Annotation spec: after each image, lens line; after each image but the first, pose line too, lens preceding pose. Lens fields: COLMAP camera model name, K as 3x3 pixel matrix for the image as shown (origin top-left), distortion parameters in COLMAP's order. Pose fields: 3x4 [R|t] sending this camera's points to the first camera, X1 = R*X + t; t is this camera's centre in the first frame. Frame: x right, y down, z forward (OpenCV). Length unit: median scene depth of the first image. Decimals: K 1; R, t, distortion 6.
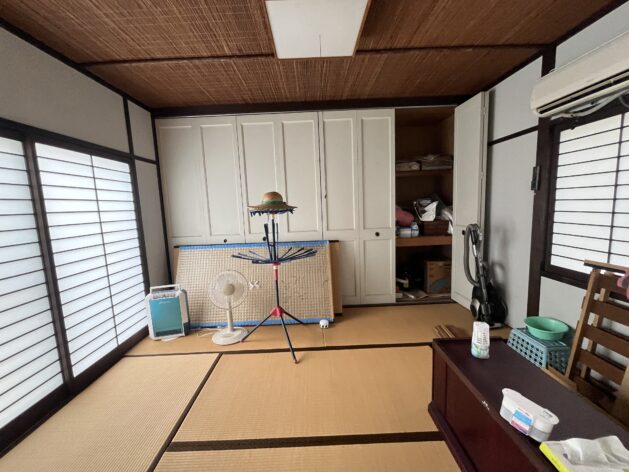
lens RADIAL K [[249.7, 0, 311.5], [0, 249.7, 232.0], [0, 0, 1]] dist [-0.007077, -0.000332]
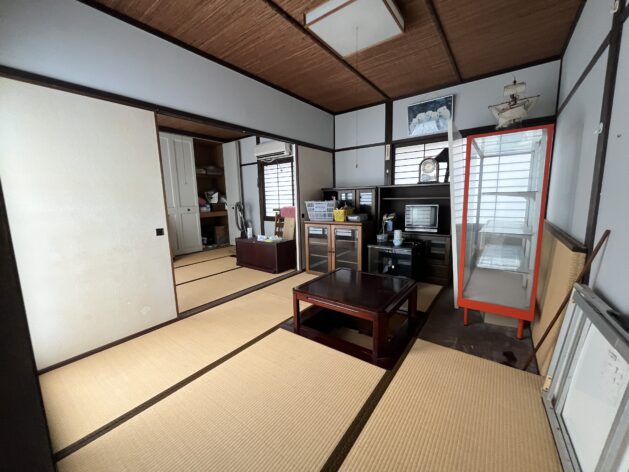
lens RADIAL K [[249.7, 0, 313.2], [0, 249.7, 235.1], [0, 0, 1]] dist [-0.007077, -0.000332]
pose [[0.593939, -0.090416, 0.799413, -0.607755], [0.088228, 0.994992, 0.046985, 0.175586], [-0.799658, 0.042625, 0.598941, -0.679372]]
